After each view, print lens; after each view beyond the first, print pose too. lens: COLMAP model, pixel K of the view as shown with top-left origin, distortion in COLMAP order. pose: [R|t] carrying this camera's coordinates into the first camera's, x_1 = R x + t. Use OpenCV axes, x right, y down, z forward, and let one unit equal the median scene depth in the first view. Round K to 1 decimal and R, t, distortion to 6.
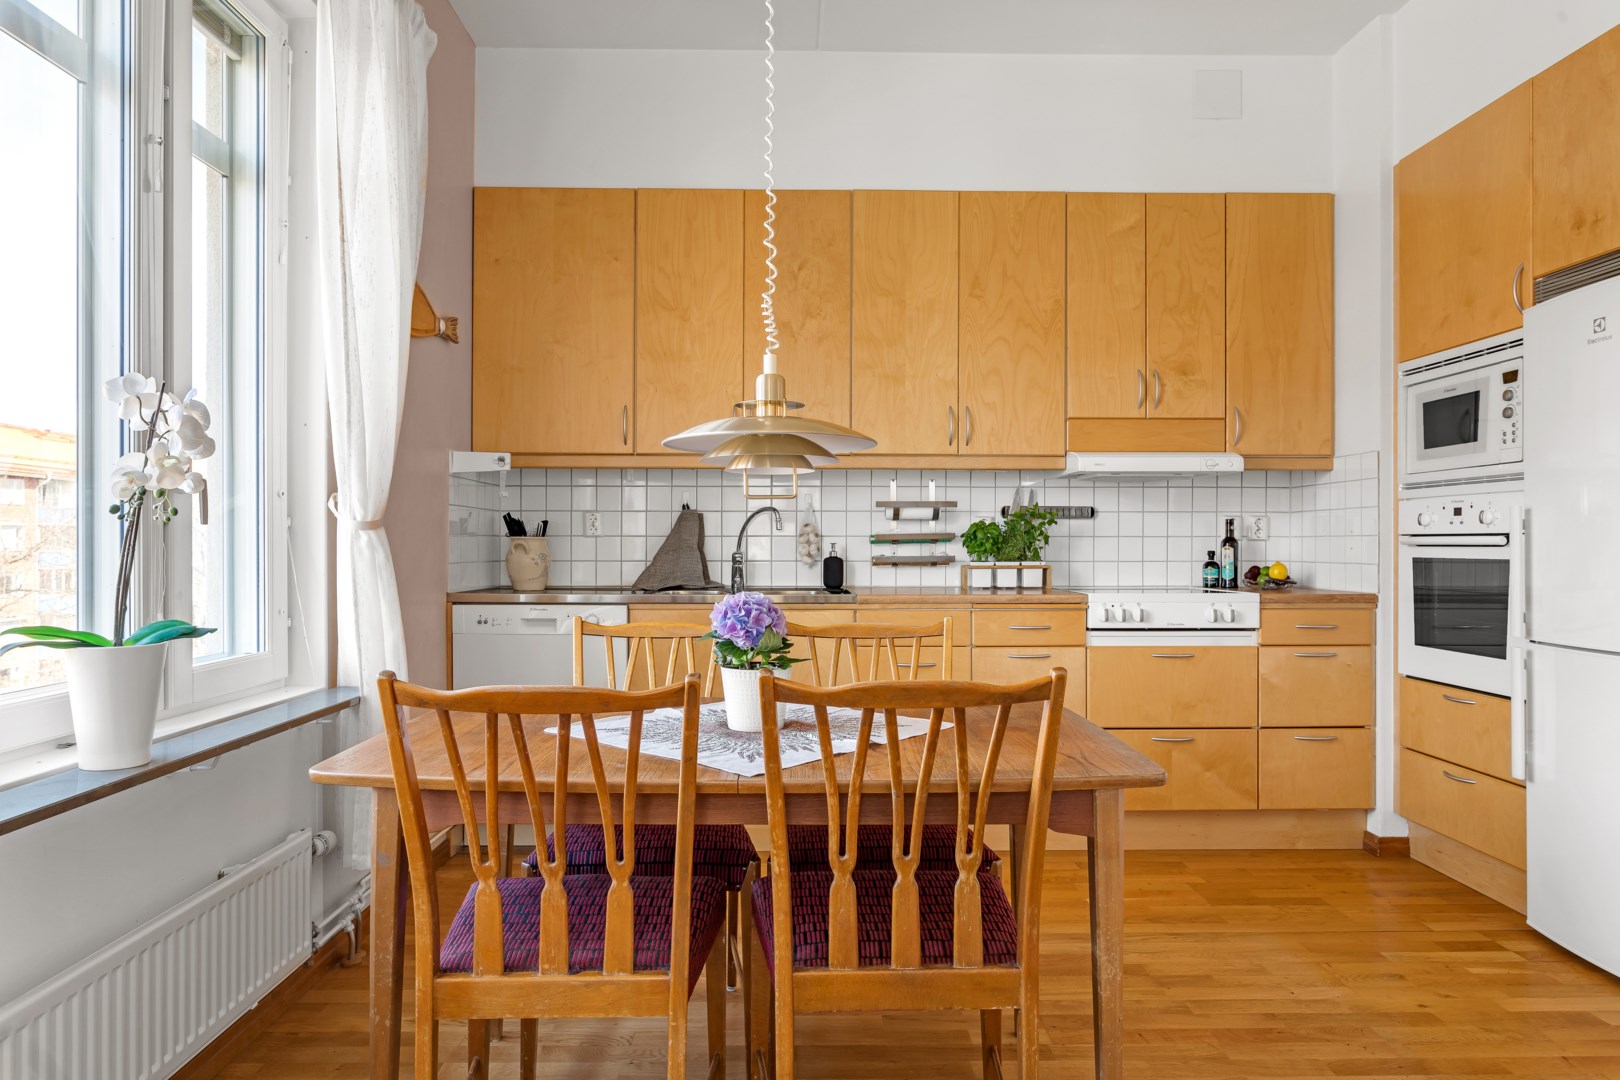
lens RADIAL K [[982.6, 0, 810.0], [0, 982.6, 540.0], [0, 0, 1]] dist [-0.003066, 0.004239]
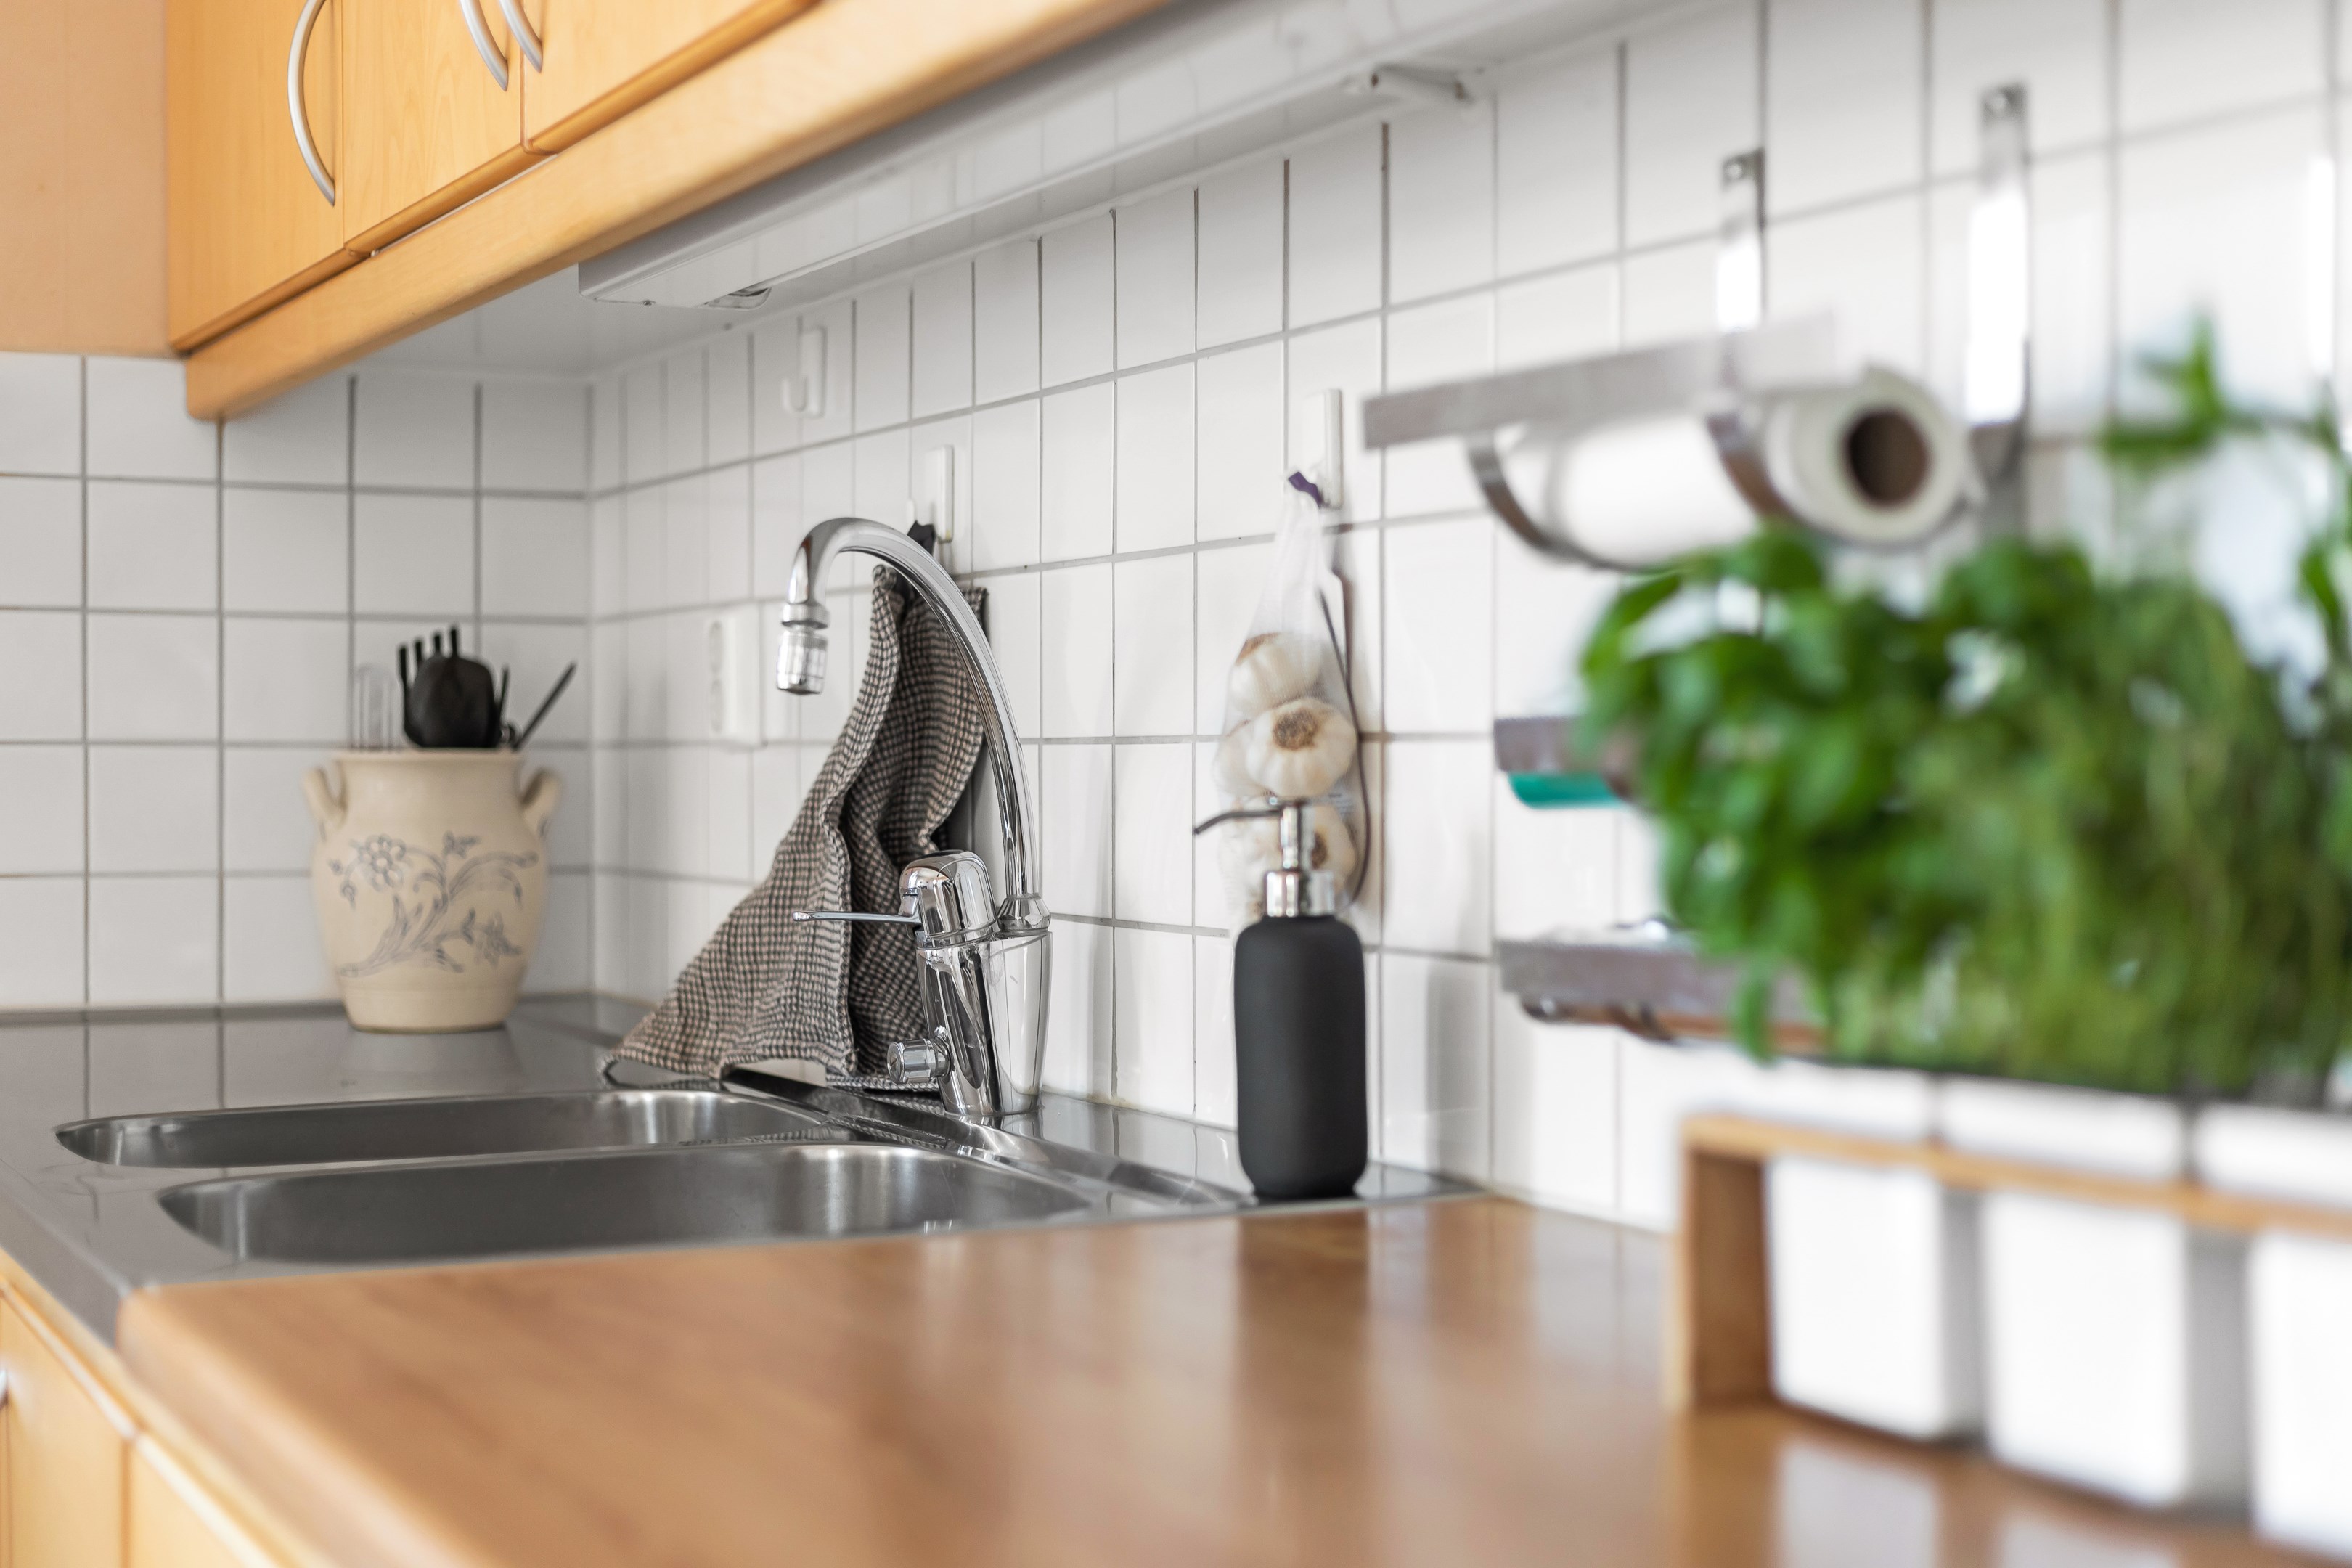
lens RADIAL K [[3450.6, 0, 1176.0], [0, 3450.6, 784.0], [0, 0, 1]] dist [-0.017291, -0.016652]
pose [[0.422101, 0.007143, -0.906521, 0.411431], [0.003514, 0.999949, 0.009516, -0.002704], [0.906542, -0.007203, 0.422055, 0.877991]]
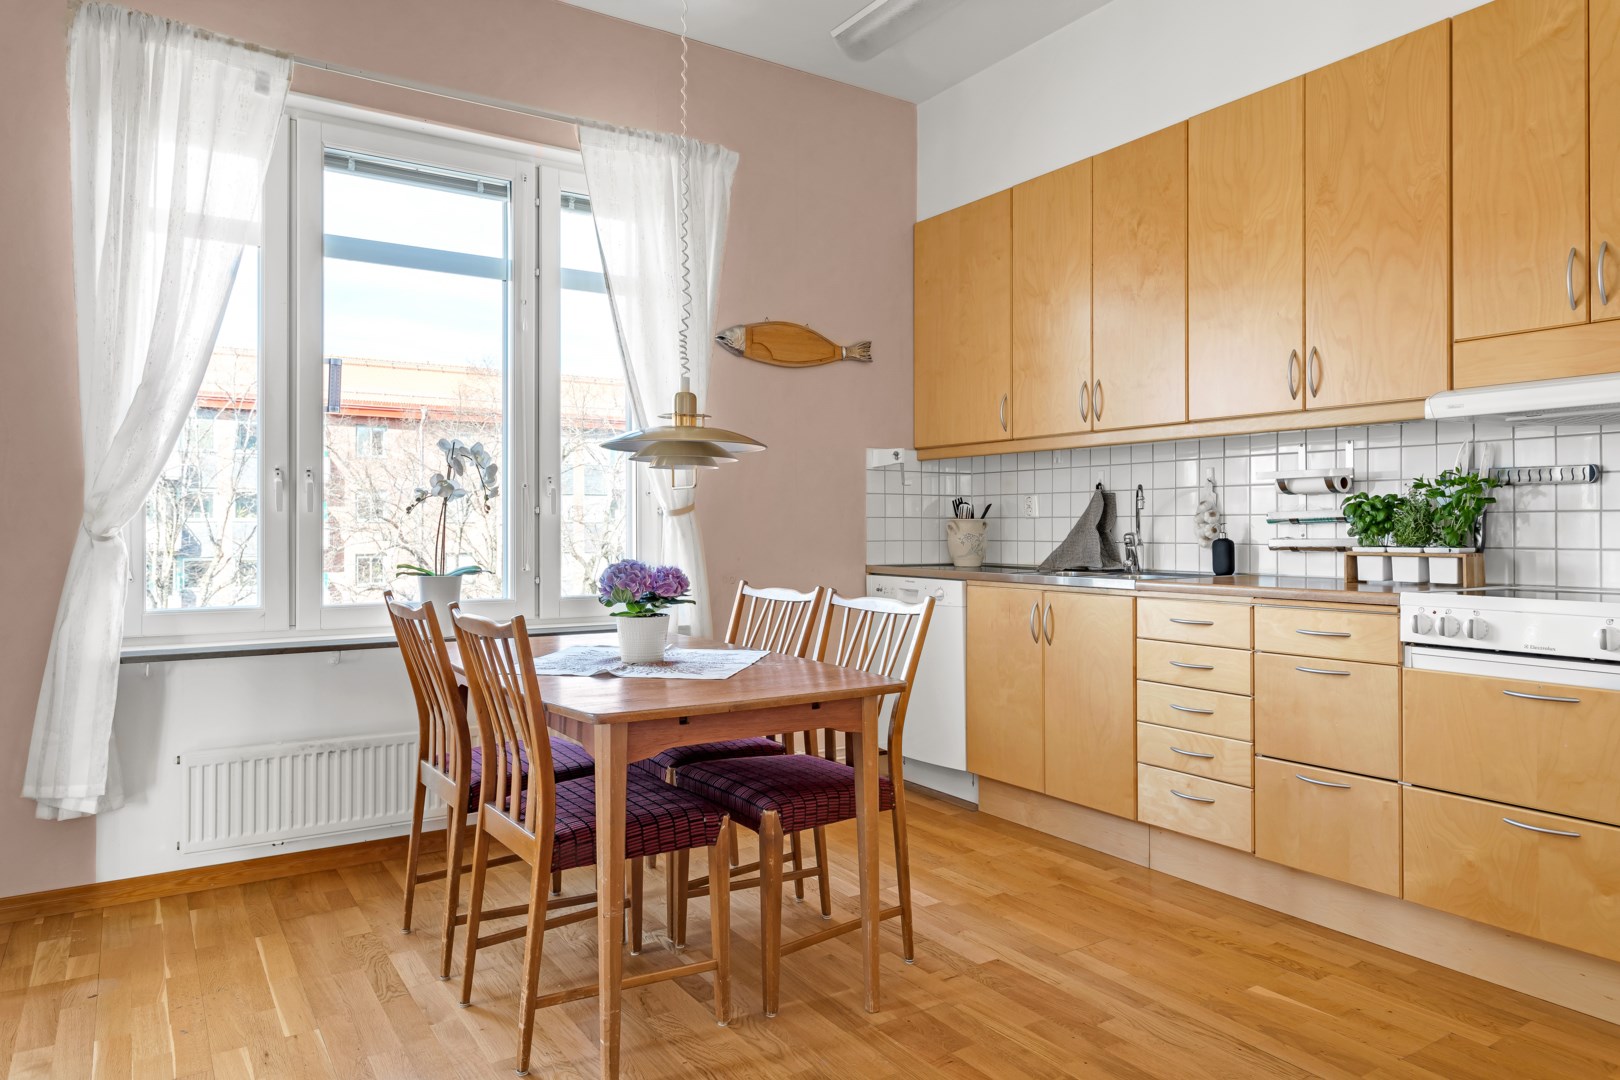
lens RADIAL K [[1039.4, 0, 812.1], [0, 1039.4, 519.7], [0, 0, 1]] dist [-0.000996, 0.002260]
pose [[0.530844, -0.007311, -0.847438, 0.649855], [0.004388, 0.999973, -0.005878, 0.004233], [0.847458, -0.000599, 0.530862, 0.226455]]
